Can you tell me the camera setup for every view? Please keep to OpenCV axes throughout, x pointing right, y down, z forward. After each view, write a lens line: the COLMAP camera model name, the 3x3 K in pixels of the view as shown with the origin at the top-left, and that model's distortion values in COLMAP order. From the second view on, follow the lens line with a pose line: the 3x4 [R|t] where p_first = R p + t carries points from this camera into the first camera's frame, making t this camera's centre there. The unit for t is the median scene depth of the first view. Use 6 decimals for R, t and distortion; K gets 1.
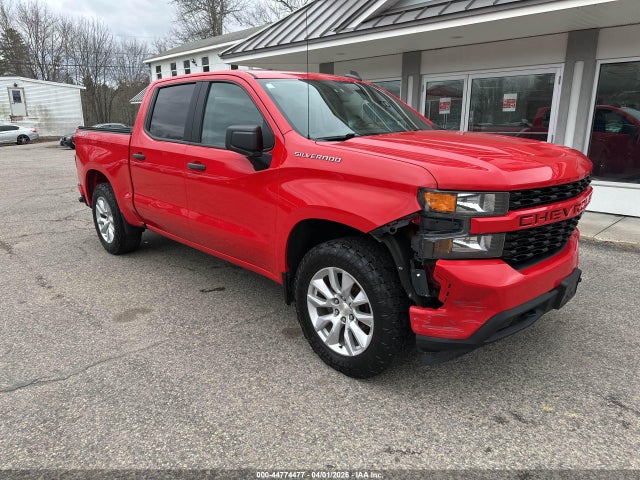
lens RADIAL K [[469.3, 0, 319.6], [0, 469.3, 240.6], [0, 0, 1]] dist [0.001974, -0.000303]
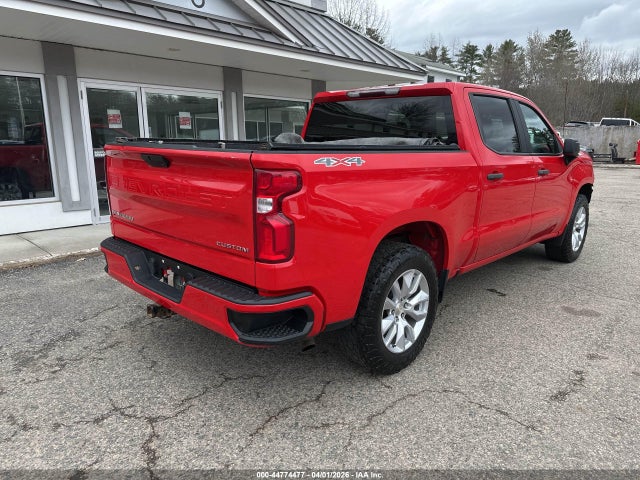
lens RADIAL K [[469.3, 0, 318.3], [0, 469.3, 240.1], [0, 0, 1]] dist [0.001974, -0.000303]
pose [[-0.068256, -0.203651, 0.976661, -0.825359], [0.240664, 0.946674, 0.214218, -0.226371], [-0.968206, 0.249669, -0.015604, 0.930576]]
